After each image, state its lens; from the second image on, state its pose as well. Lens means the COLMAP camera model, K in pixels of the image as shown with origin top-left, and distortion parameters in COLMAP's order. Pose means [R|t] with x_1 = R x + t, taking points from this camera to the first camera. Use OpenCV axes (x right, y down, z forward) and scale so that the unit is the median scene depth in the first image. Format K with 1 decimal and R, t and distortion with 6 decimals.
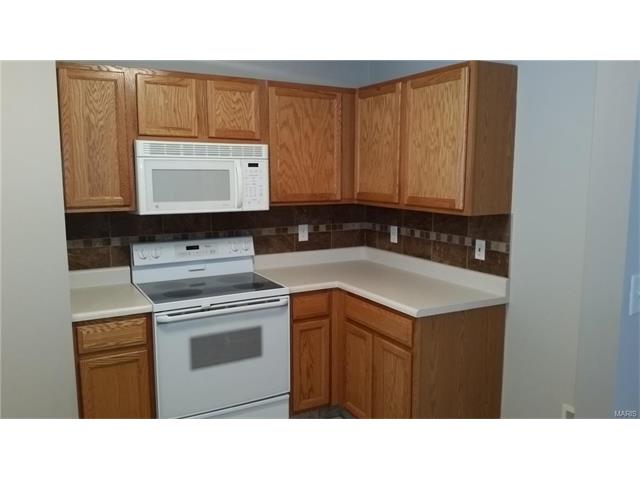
lens RADIAL K [[515.5, 0, 320.9], [0, 515.5, 240.8], [0, 0, 1]] dist [0.071132, -0.005517]
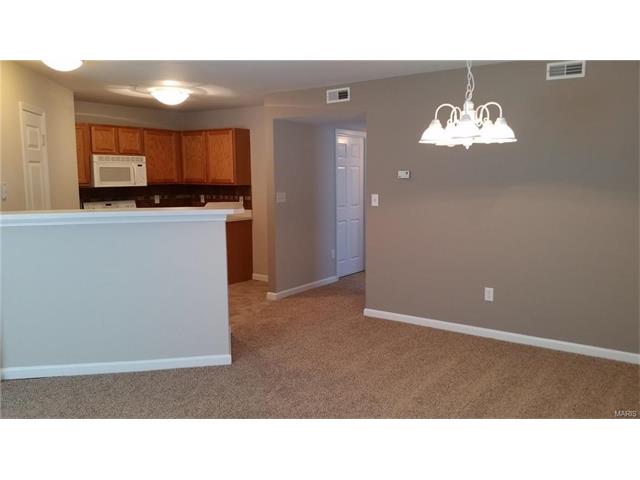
lens RADIAL K [[515.5, 0, 321.0], [0, 515.5, 237.8], [0, 0, 1]] dist [0.071132, -0.005517]
pose [[0.904908, -0.056407, 0.421854, -0.387985], [0.060031, 0.998185, 0.004700, 0.199731], [-0.421353, 0.021071, 0.906652, -1.353550]]
